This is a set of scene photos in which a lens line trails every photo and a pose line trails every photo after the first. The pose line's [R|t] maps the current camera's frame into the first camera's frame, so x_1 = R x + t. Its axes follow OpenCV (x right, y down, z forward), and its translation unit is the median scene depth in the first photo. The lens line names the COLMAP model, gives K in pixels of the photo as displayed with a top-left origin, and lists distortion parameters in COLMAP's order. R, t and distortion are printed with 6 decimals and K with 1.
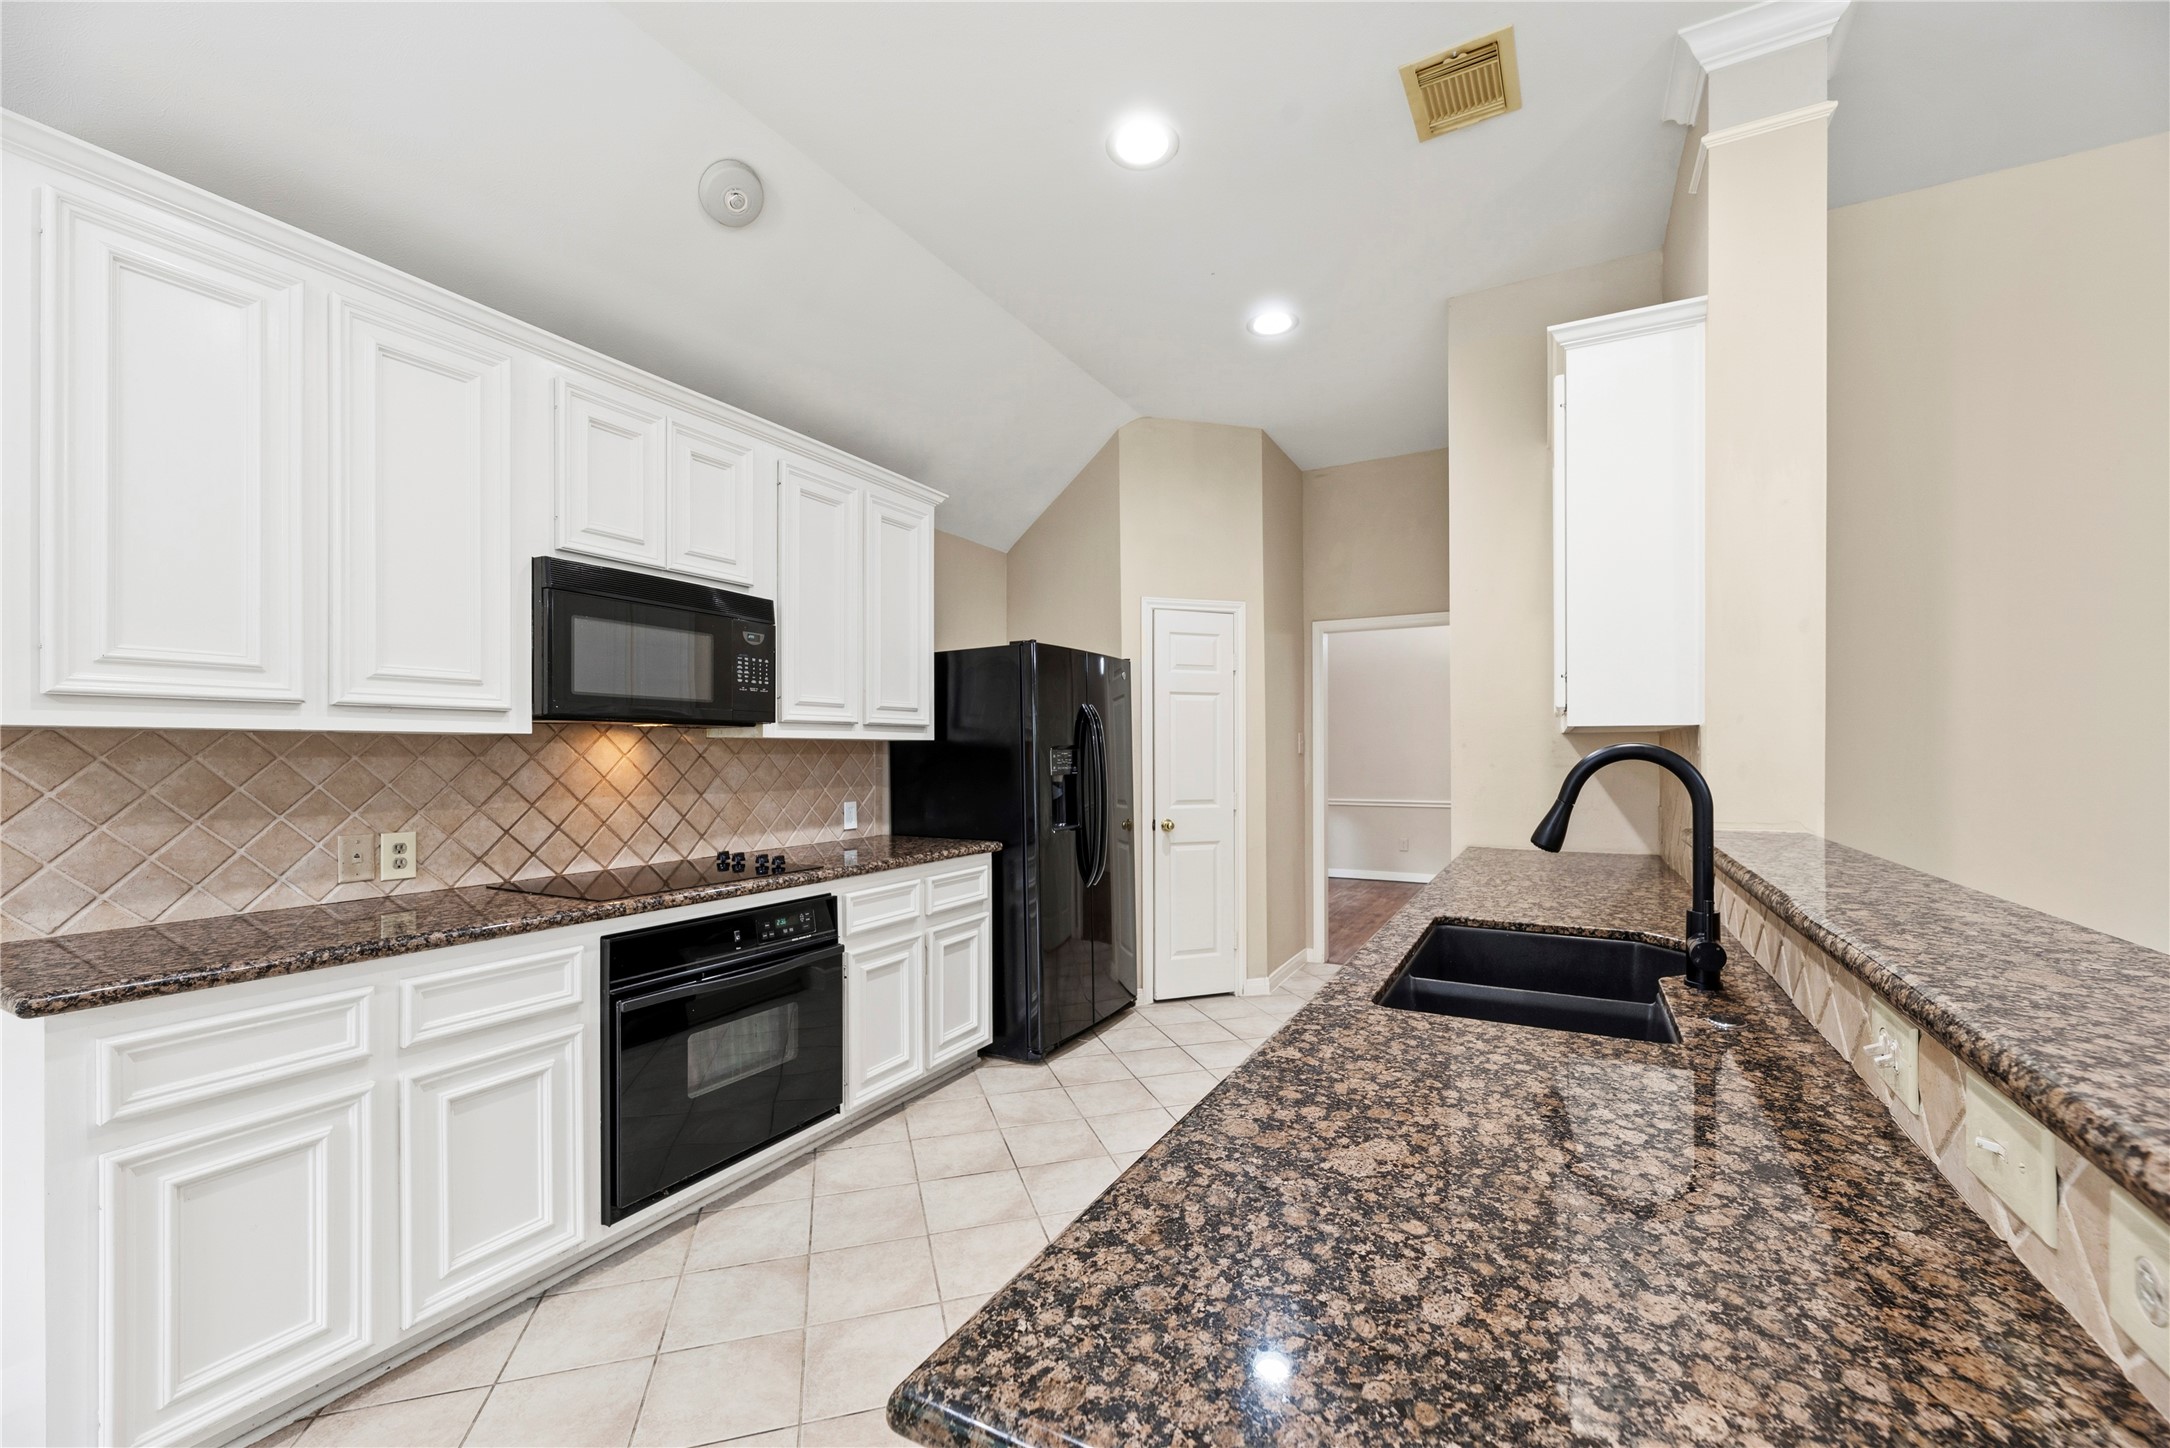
lens RADIAL K [[881.3, 0, 1105.8], [0, 881.3, 752.4], [0, 0, 1]] dist [-0.000766, 0.000516]
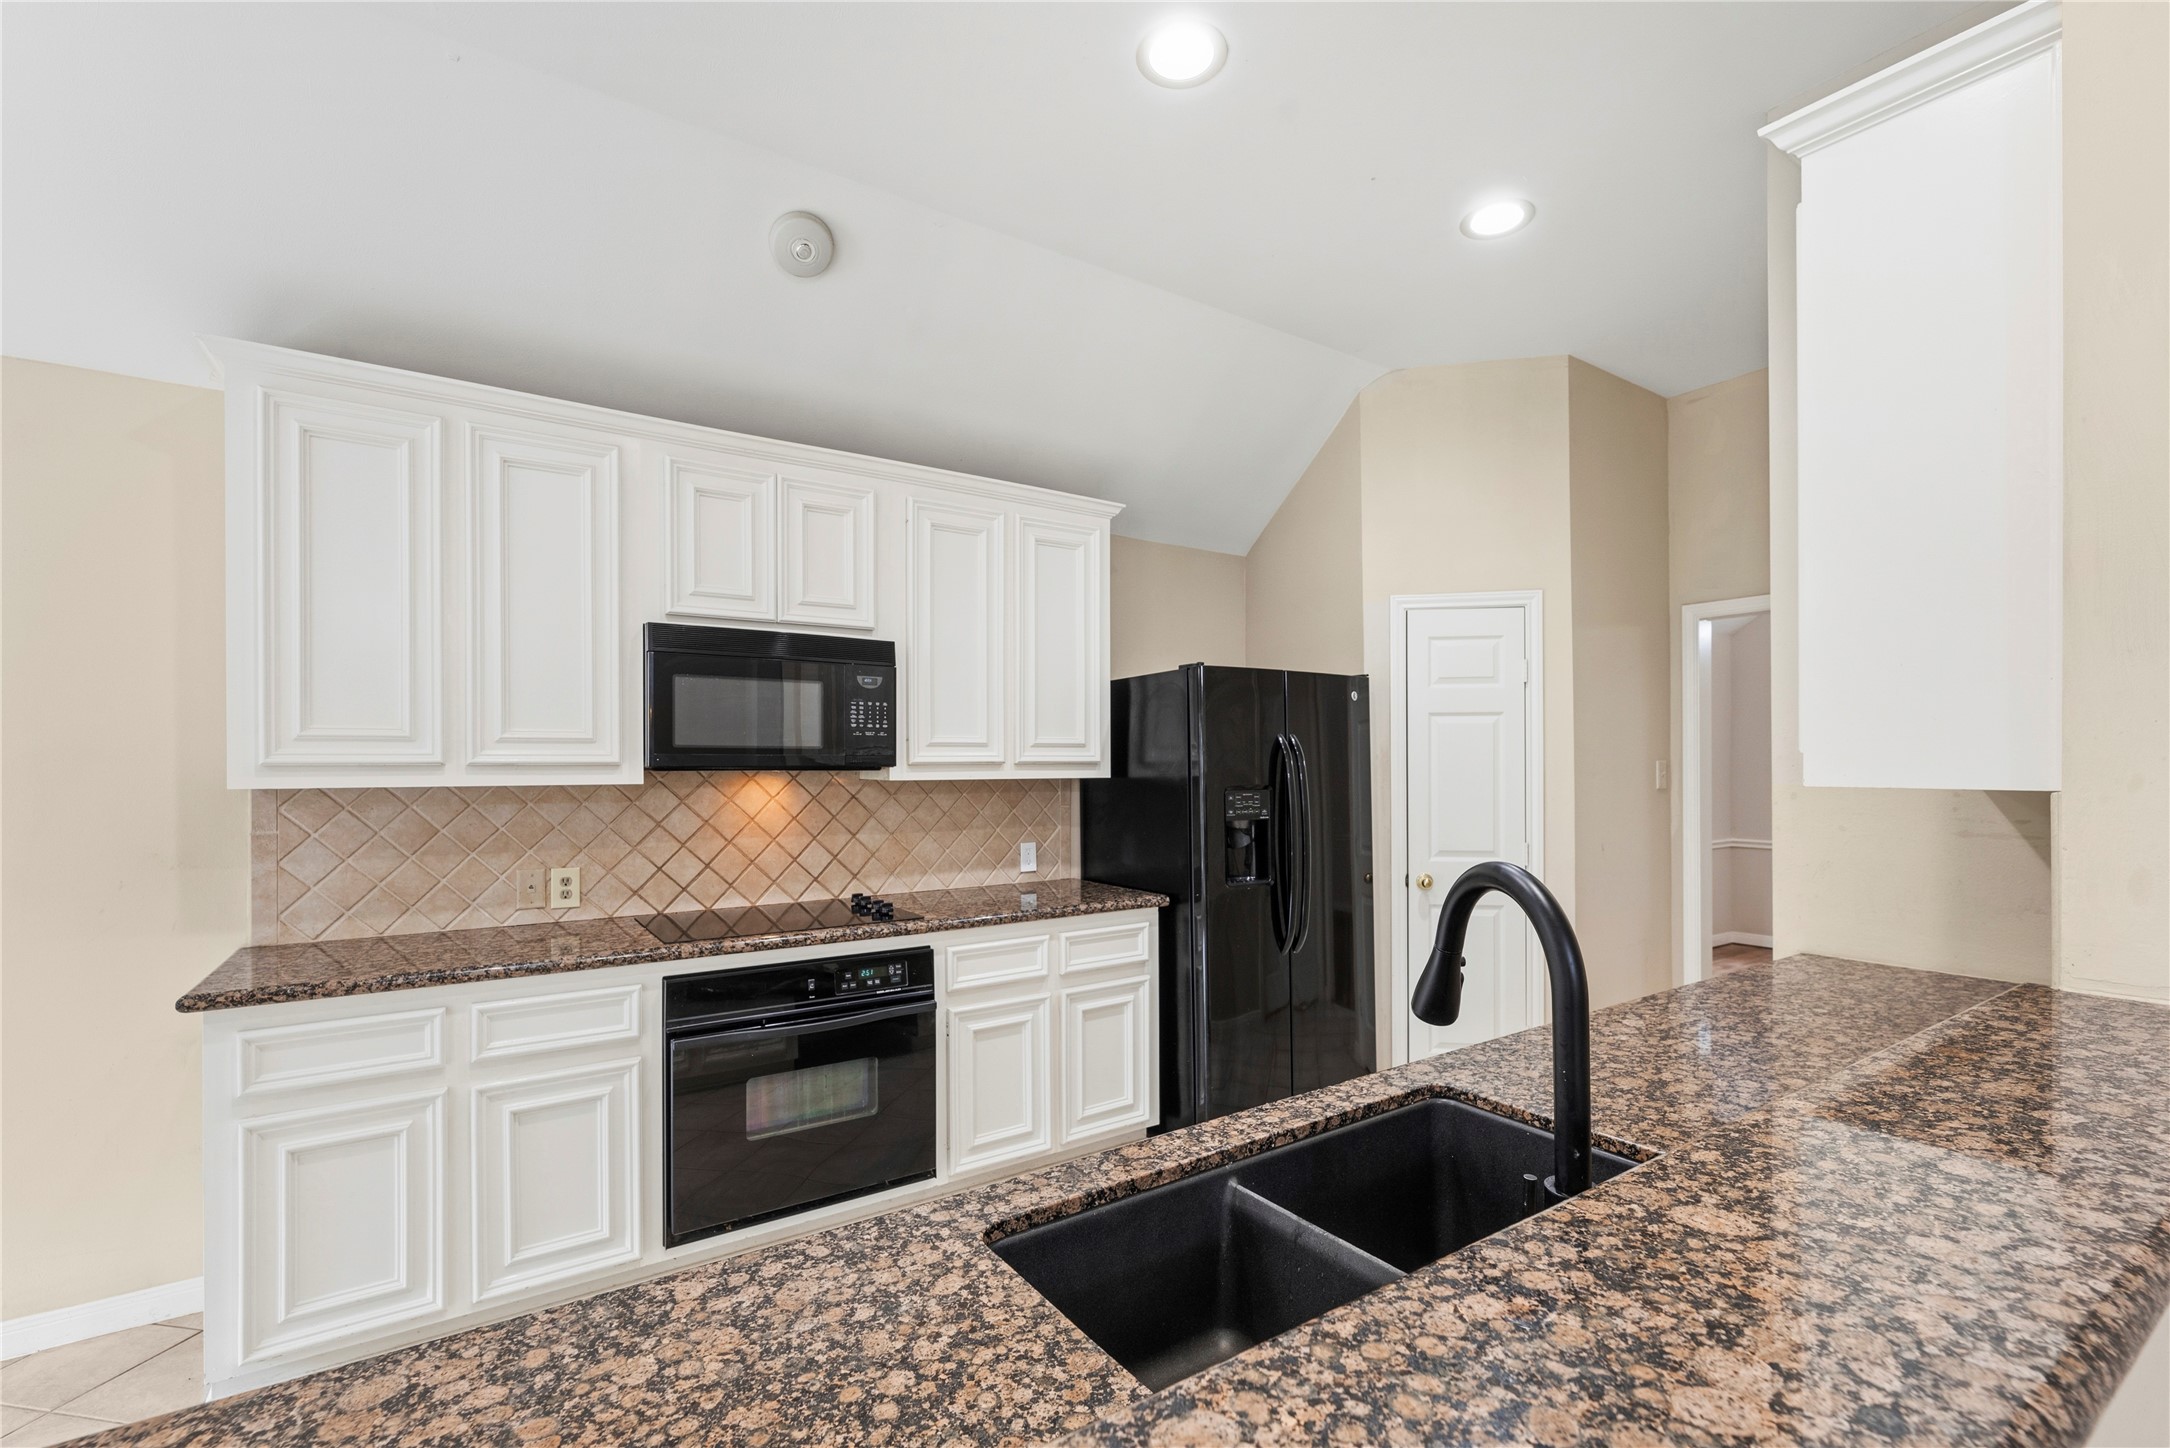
lens RADIAL K [[958.9, 0, 1098.5], [0, 958.9, 766.5], [0, 0, 1]] dist [0.006112, -0.001003]
pose [[0.883879, 0.002288, -0.467710, 0.414210], [-0.000005, 0.999988, 0.004884, -0.049293], [0.467716, -0.004314, 0.883868, 0.204074]]
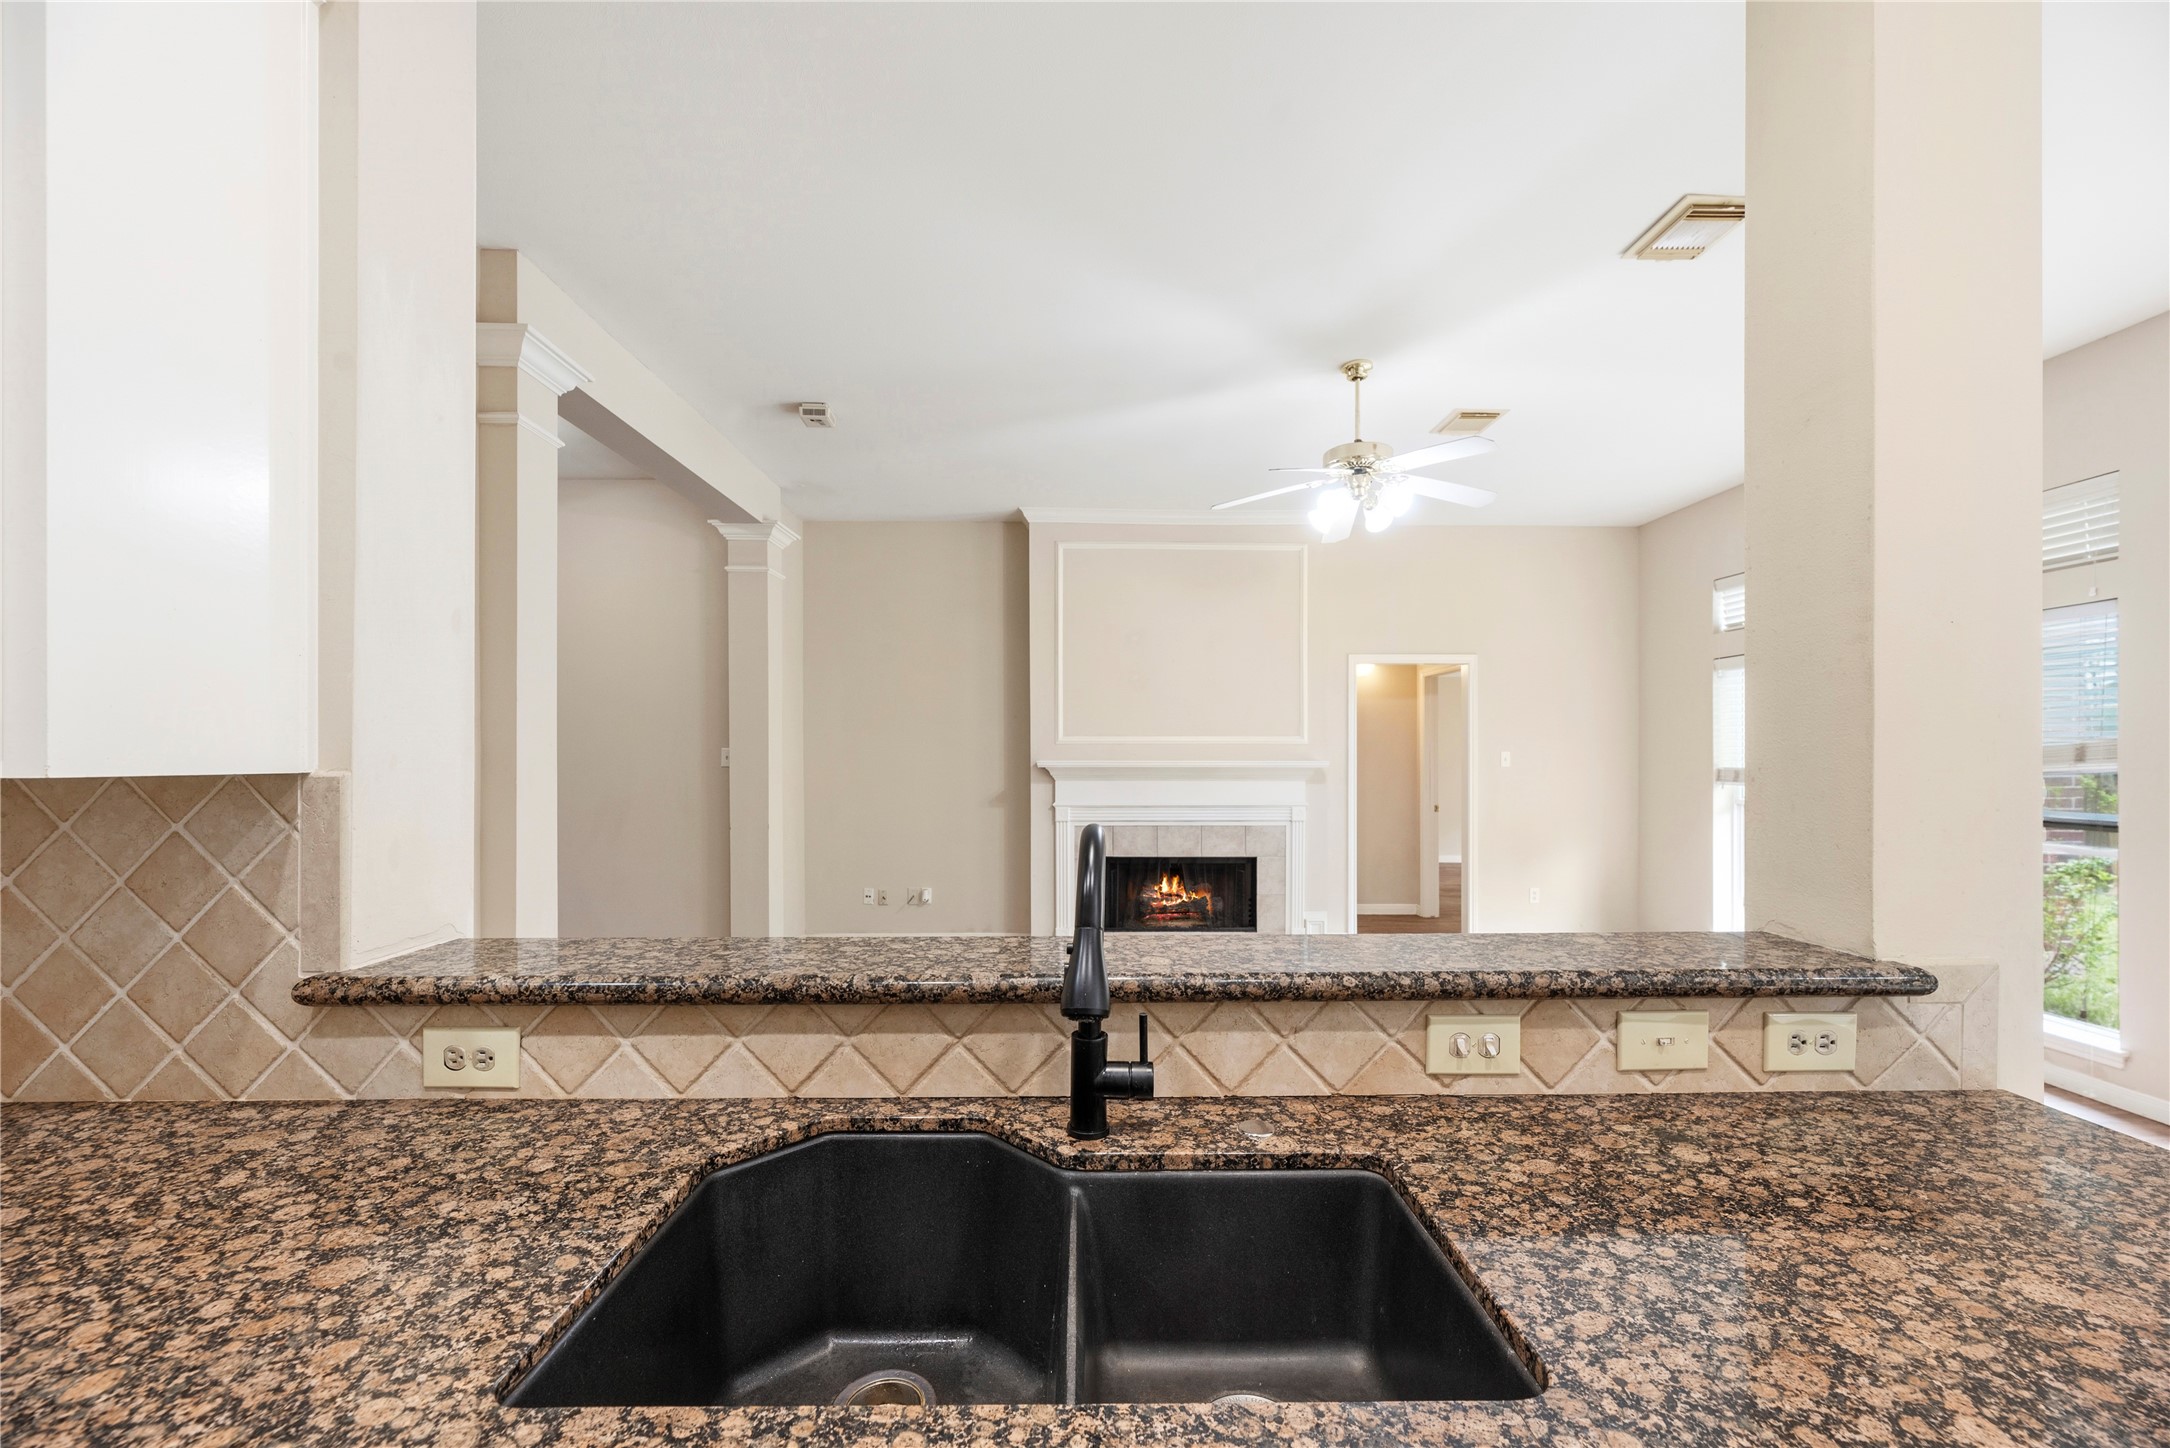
lens RADIAL K [[881.3, 0, 1094.5], [0, 881.3, 759.4], [0, 0, 1]] dist [-0.000766, 0.000516]
pose [[-0.481178, -0.001429, 0.876622, -0.003900], [0.001732, 0.999995, 0.002581, -0.040112], [-0.876621, 0.002760, -0.481173, 0.813928]]
